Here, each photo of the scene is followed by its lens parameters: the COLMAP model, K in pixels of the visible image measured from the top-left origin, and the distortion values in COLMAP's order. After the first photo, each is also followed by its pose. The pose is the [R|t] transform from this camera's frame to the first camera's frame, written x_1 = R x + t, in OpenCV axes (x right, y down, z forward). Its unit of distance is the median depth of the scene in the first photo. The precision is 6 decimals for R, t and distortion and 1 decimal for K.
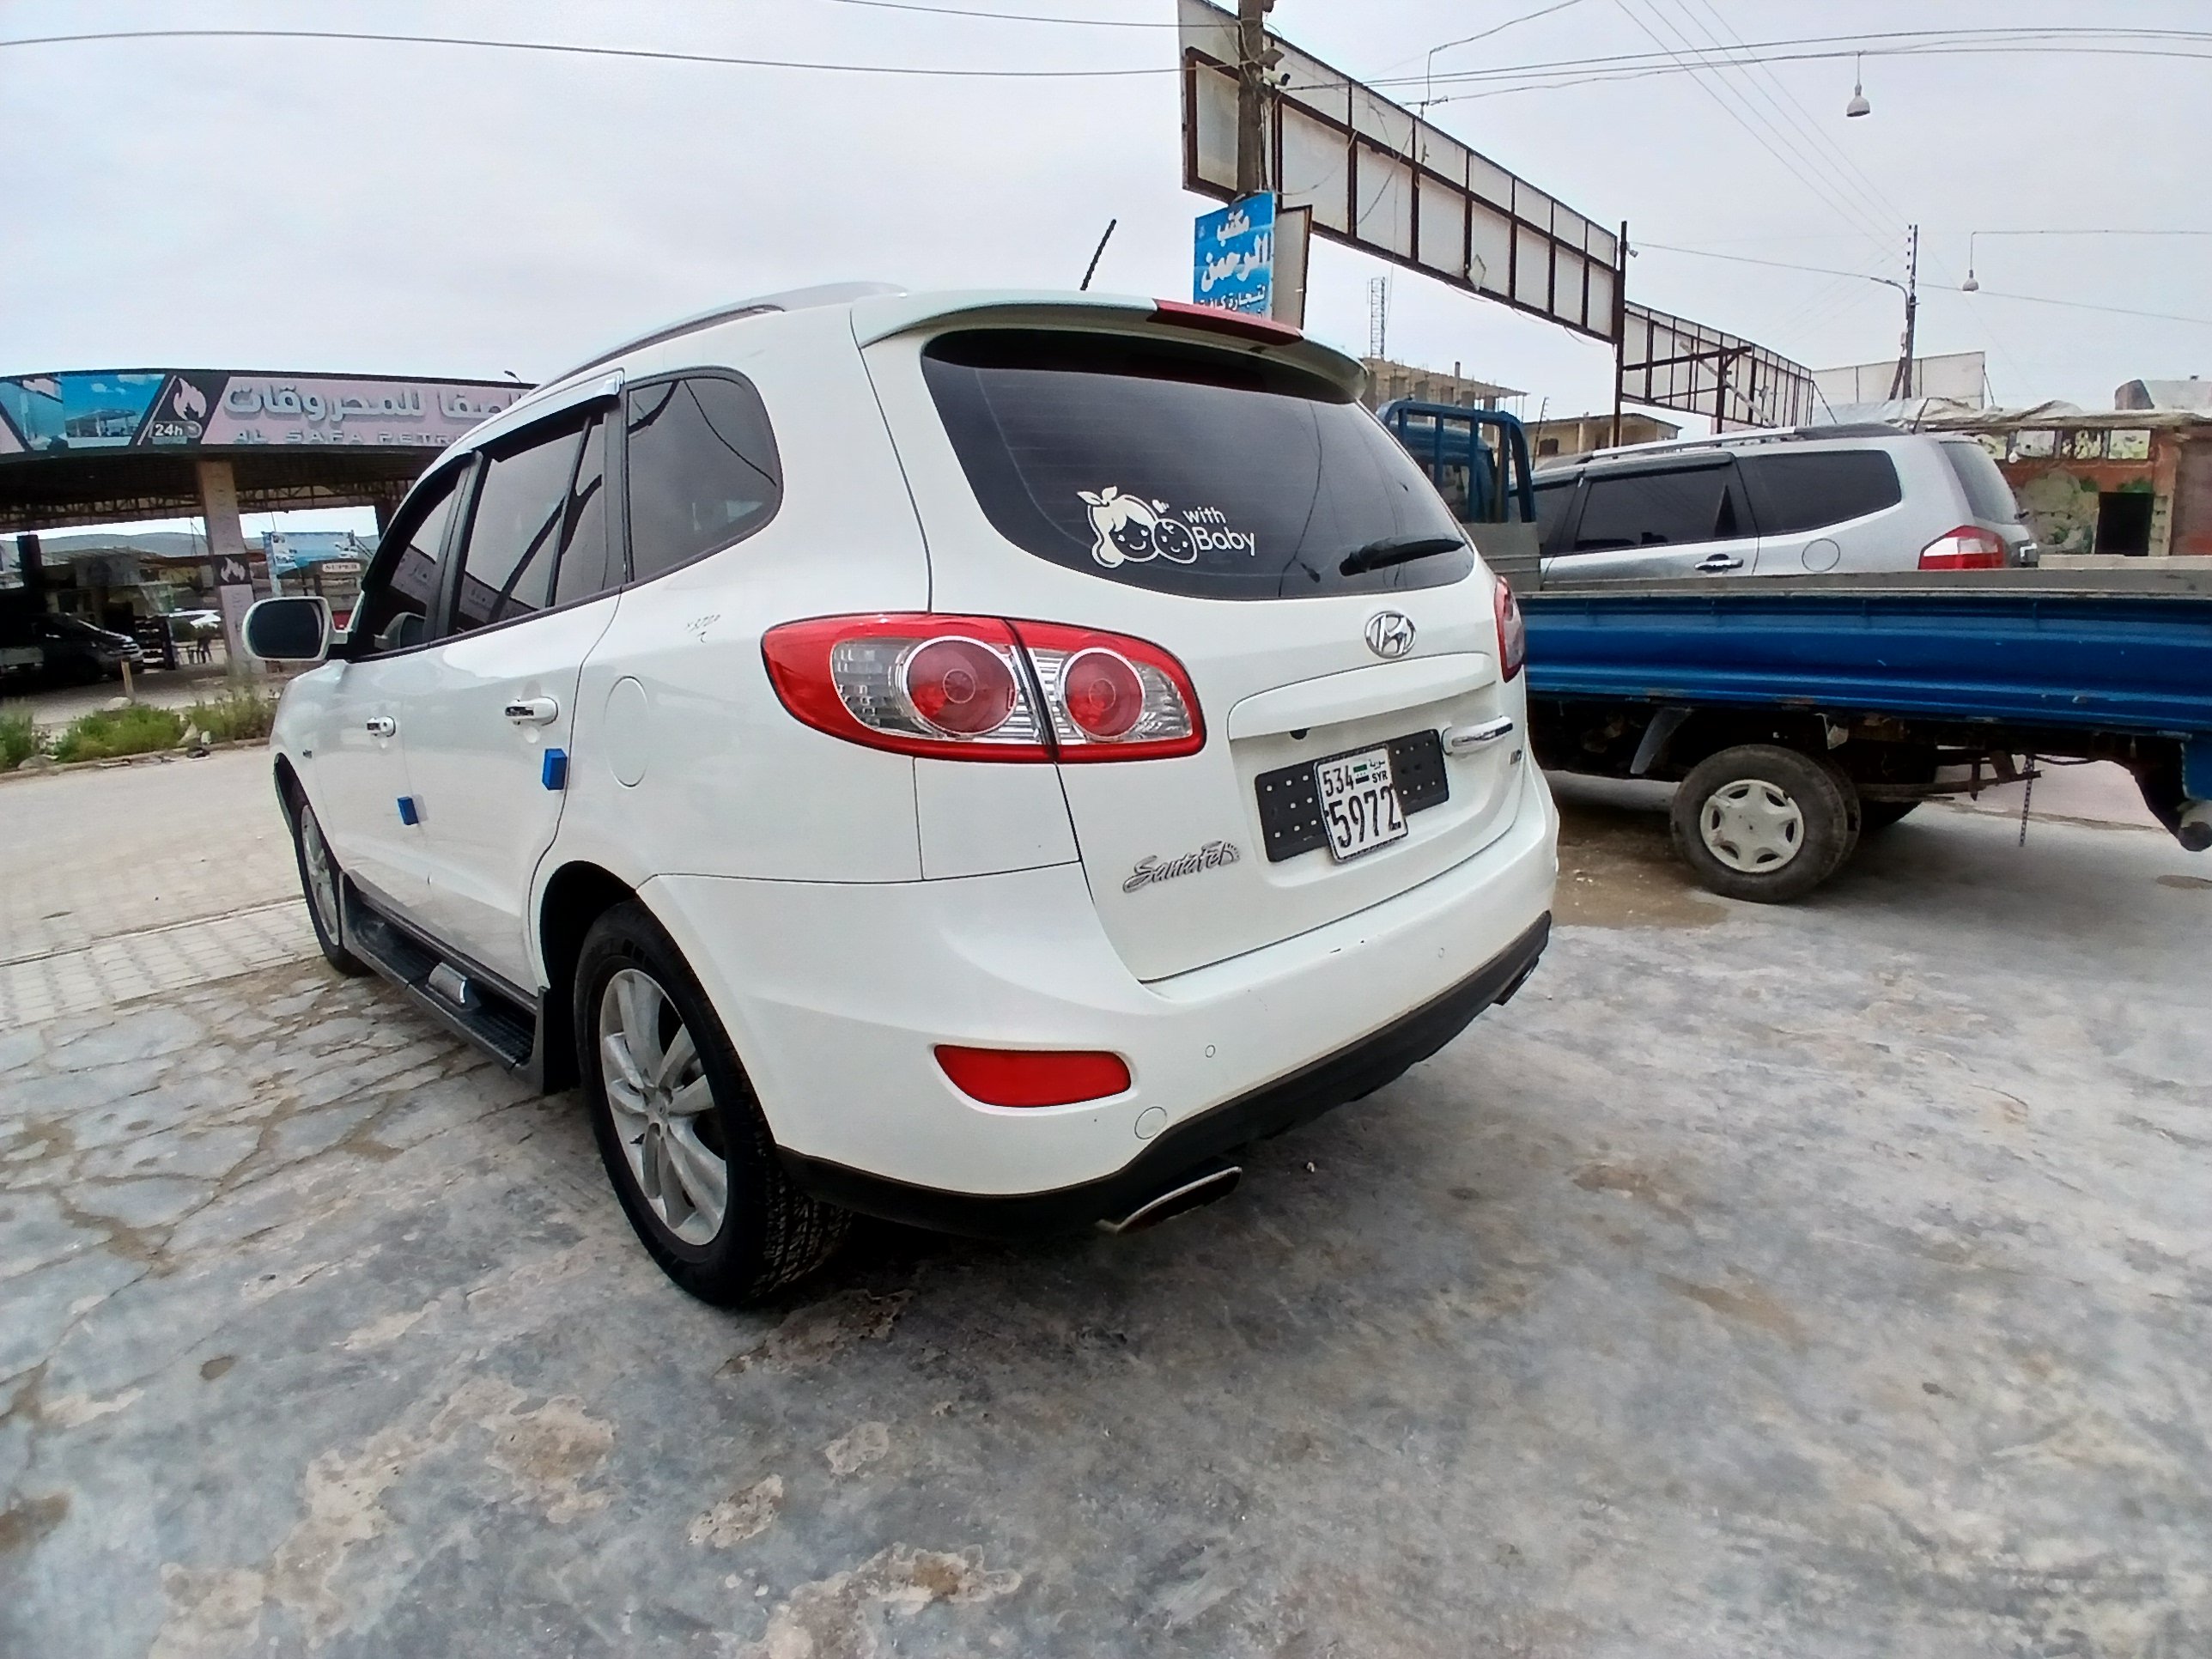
lens RADIAL K [[1108.1, 0, 1115.5], [0, 1108.1, 821.1], [0, 0, 1]] dist [-0.003055, -0.040856]
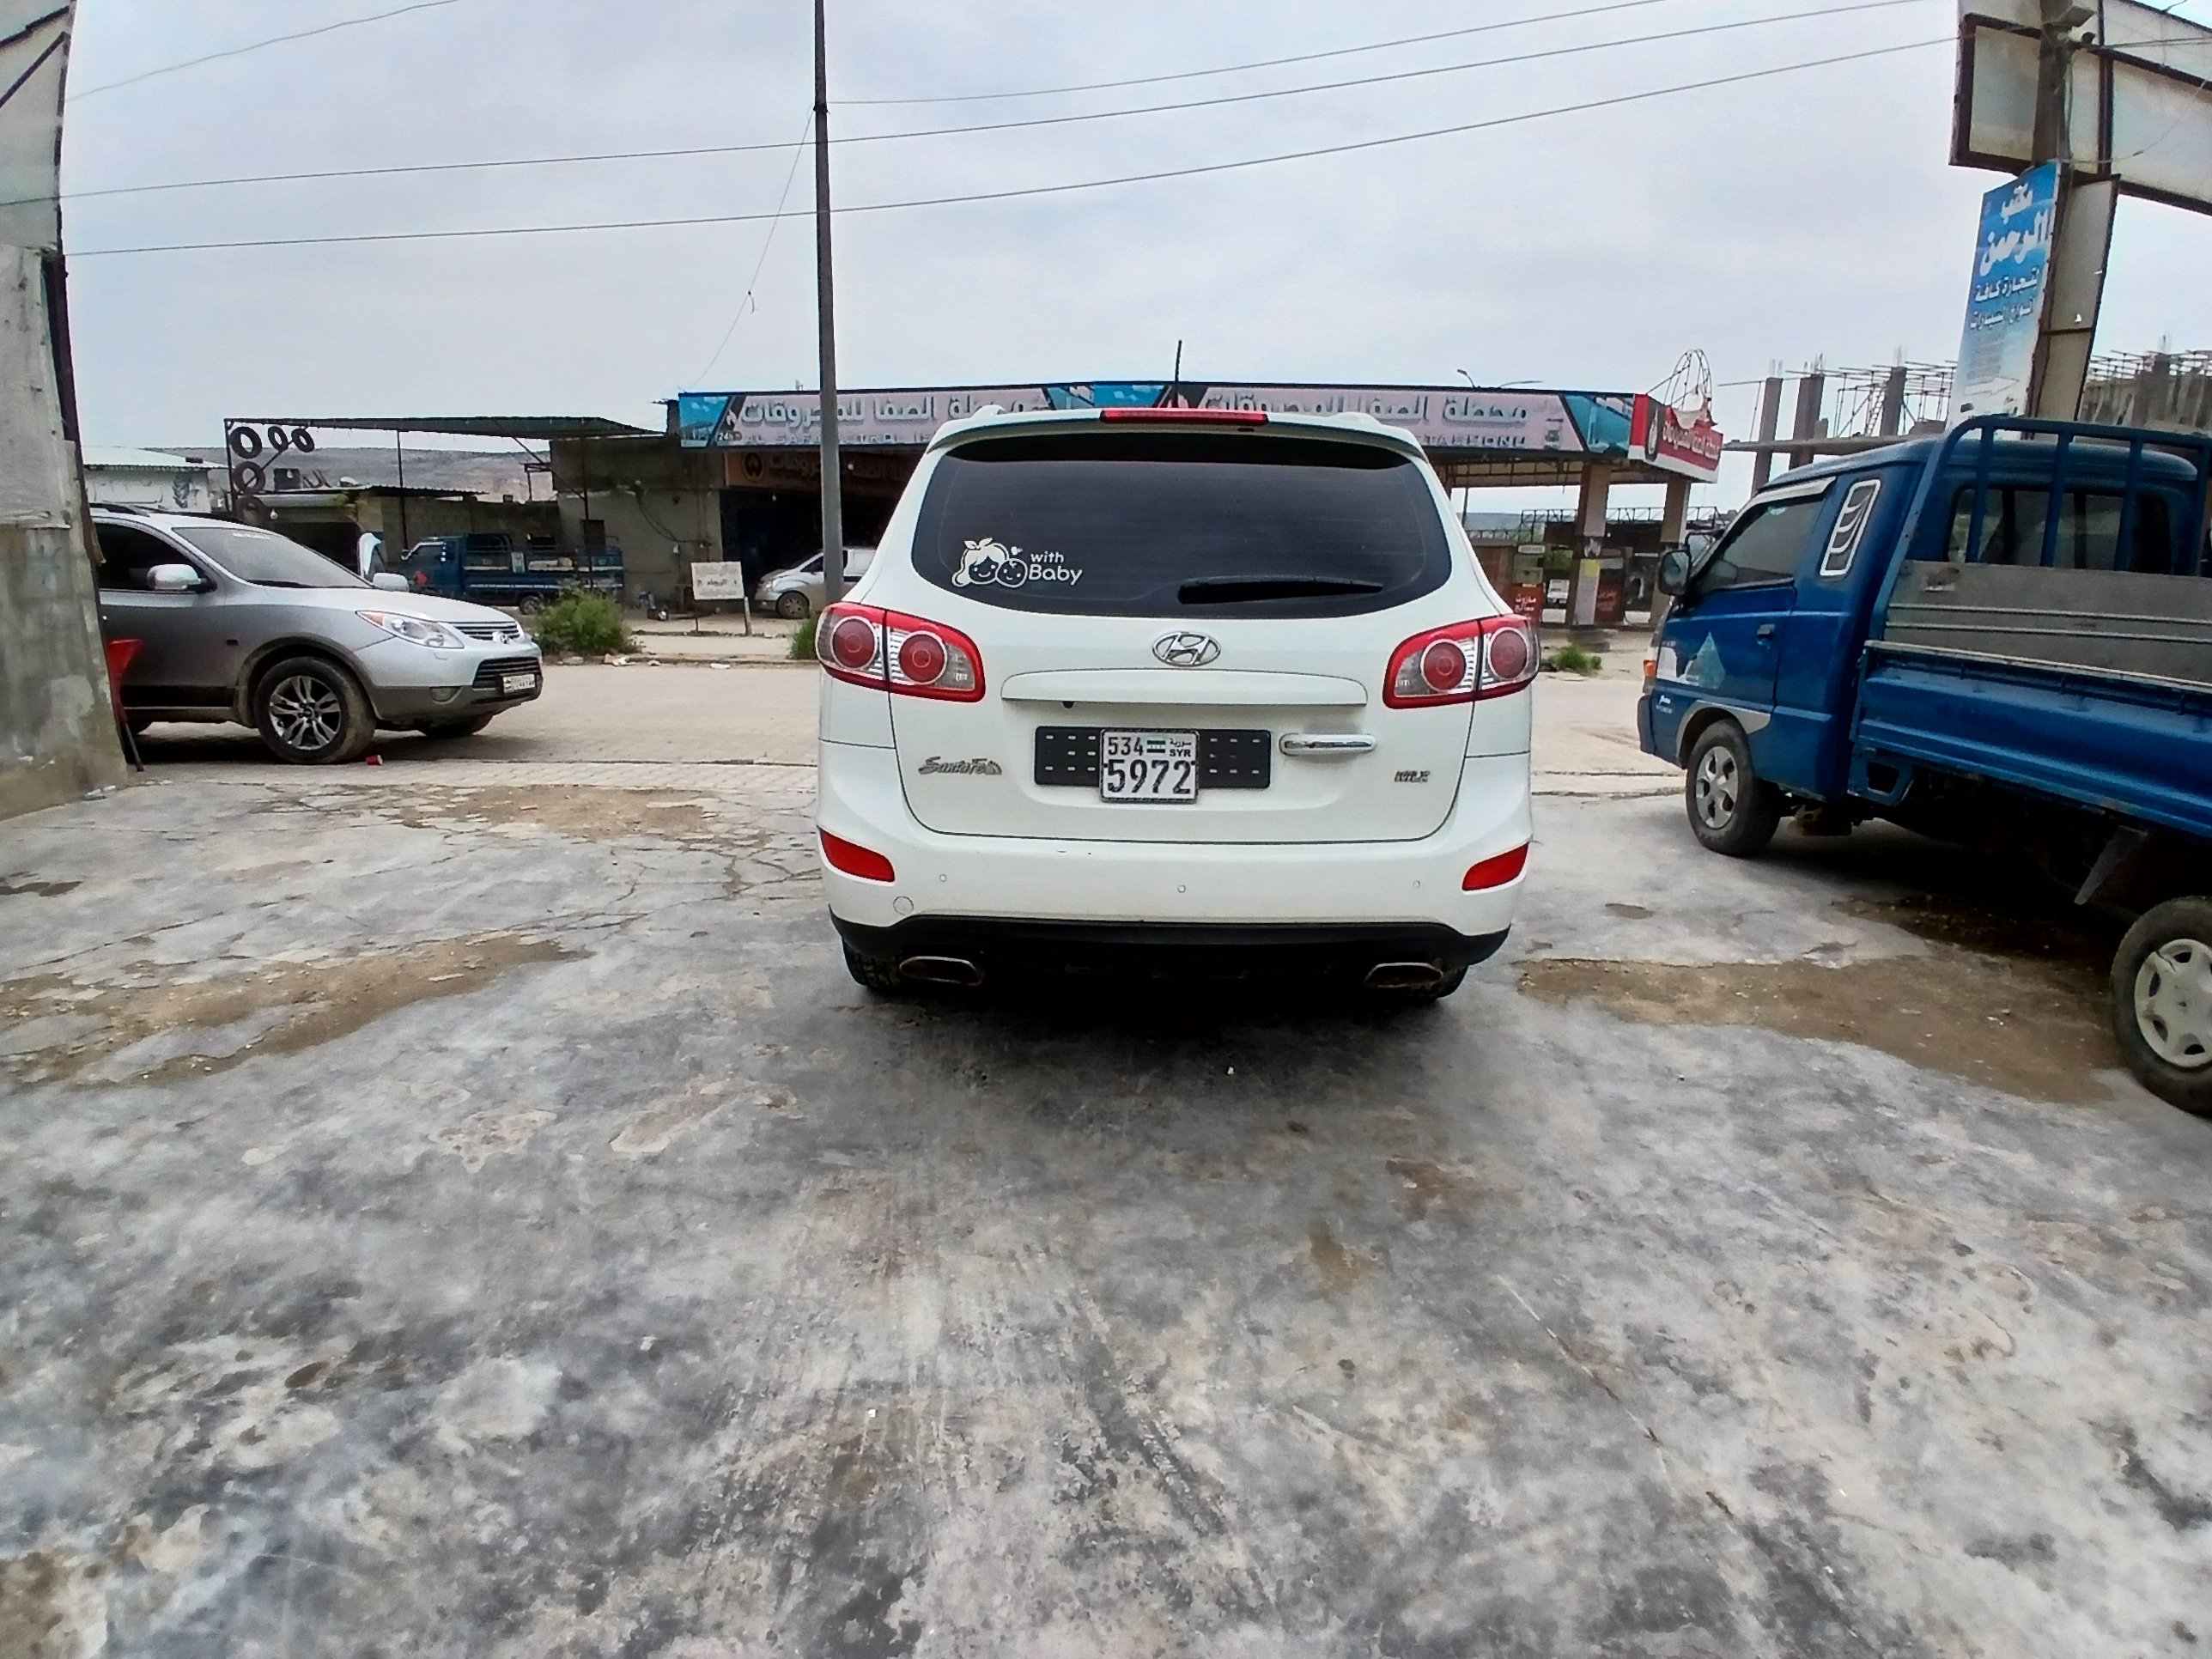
lens RADIAL K [[1108.1, 0, 1115.5], [0, 1108.1, 821.1], [0, 0, 1]] dist [-0.003055, -0.040856]
pose [[0.700050, 0.212585, -0.681717, 0.989318], [-0.205458, 0.974254, 0.092826, -0.060261], [0.683899, 0.075082, 0.725703, -0.029538]]
